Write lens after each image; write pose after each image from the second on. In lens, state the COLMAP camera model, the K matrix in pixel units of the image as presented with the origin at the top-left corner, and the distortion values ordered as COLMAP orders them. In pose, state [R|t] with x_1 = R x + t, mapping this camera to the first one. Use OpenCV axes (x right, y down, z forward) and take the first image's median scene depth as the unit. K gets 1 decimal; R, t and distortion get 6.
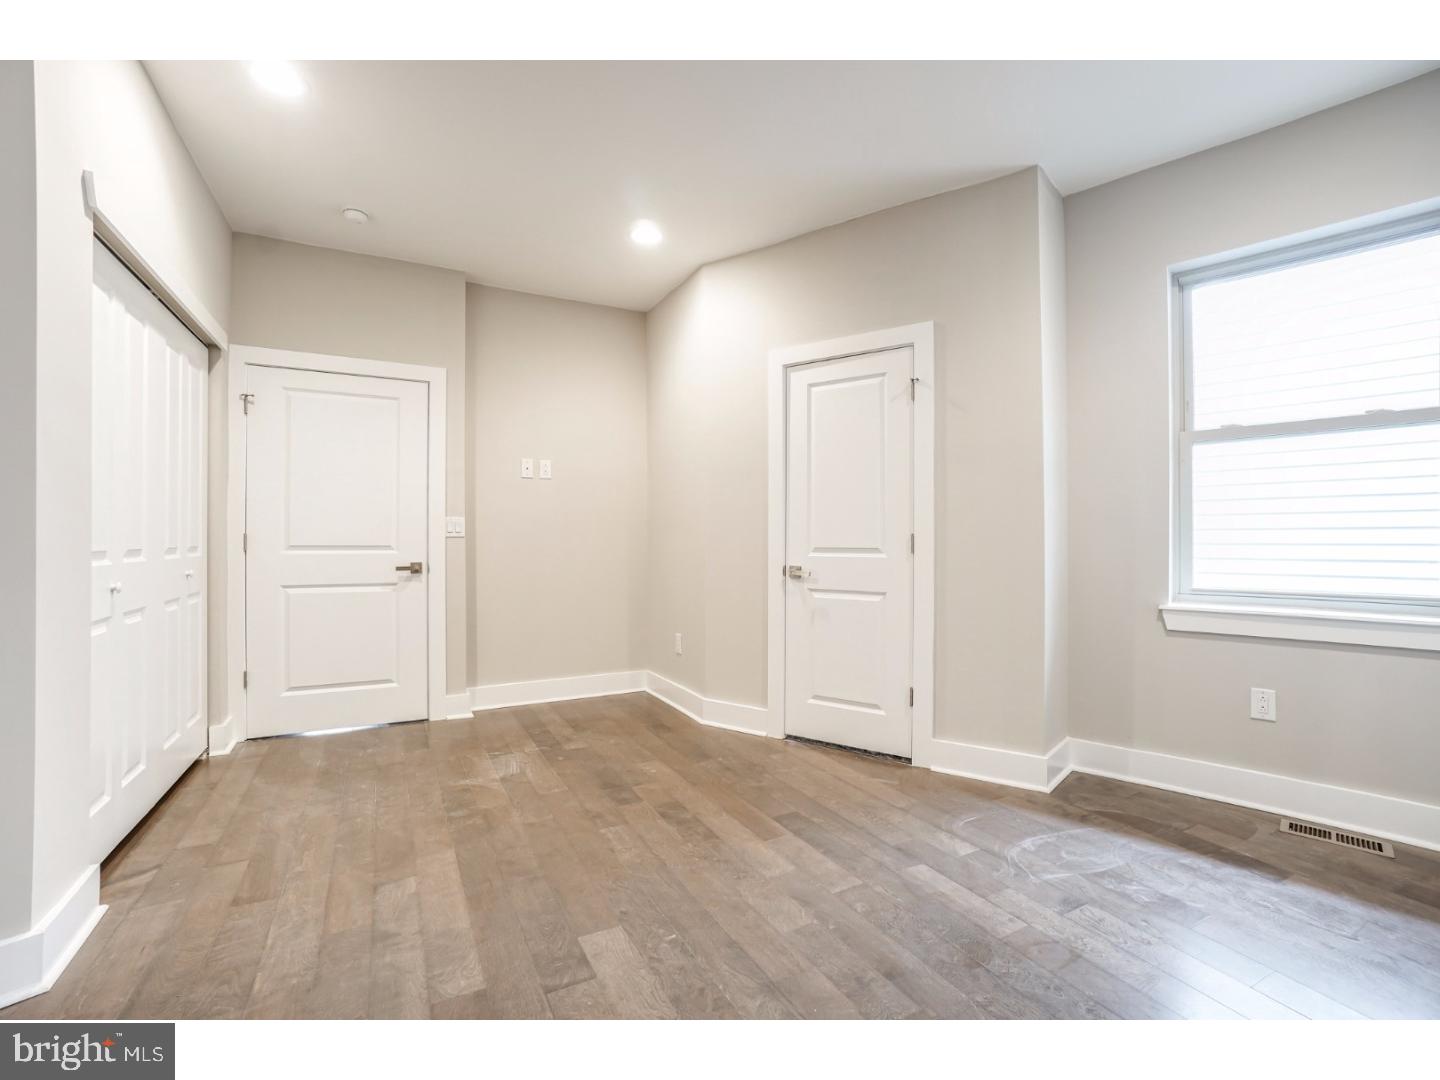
lens RADIAL K [[653.7, 0, 716.8], [0, 653.7, 543.4], [0, 0, 1]] dist [-0.053389, 0.012825]
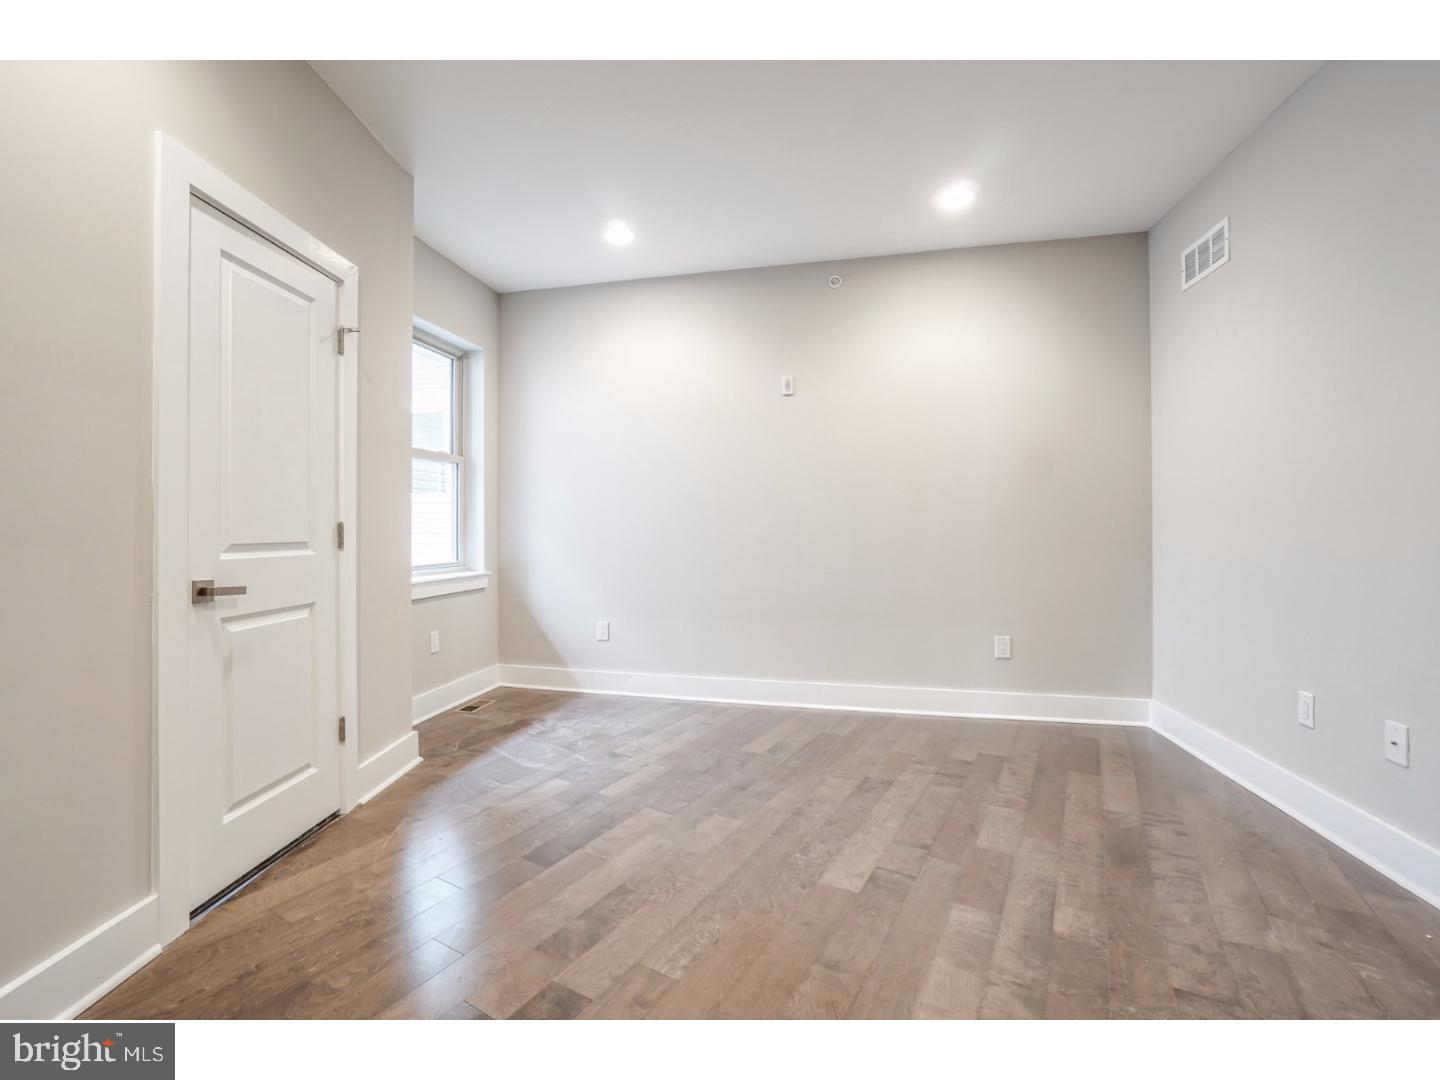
lens RADIAL K [[654.7, 0, 672.9], [0, 654.7, 526.7], [0, 0, 1]] dist [-0.031848, 0.000353]
pose [[-0.503296, 0.002070, 0.864112, -0.751177], [0.005349, 0.999985, 0.000720, -0.010179], [-0.864098, 0.004984, -0.503300, 1.351841]]
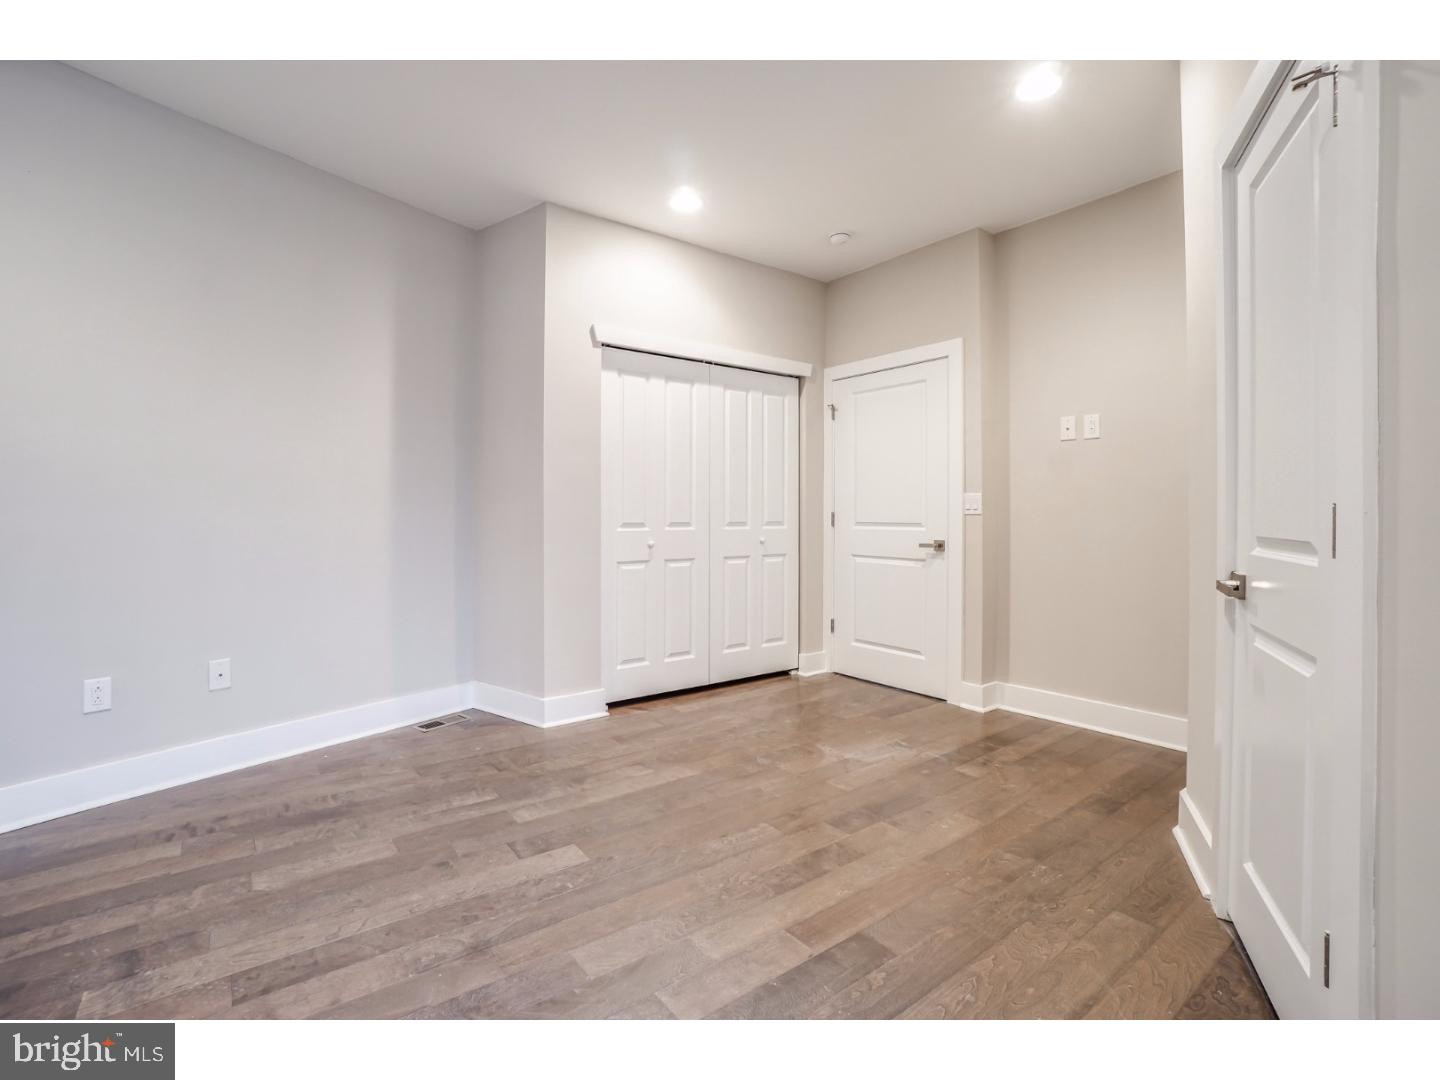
lens RADIAL K [[653.7, 0, 700.3], [0, 653.7, 518.4], [0, 0, 1]] dist [-0.053389, 0.012825]
pose [[0.141479, 0.004373, -0.989932, 0.758801], [-0.008138, 0.999962, 0.003254, -0.006910], [0.989908, 0.007596, 0.141509, 0.783597]]
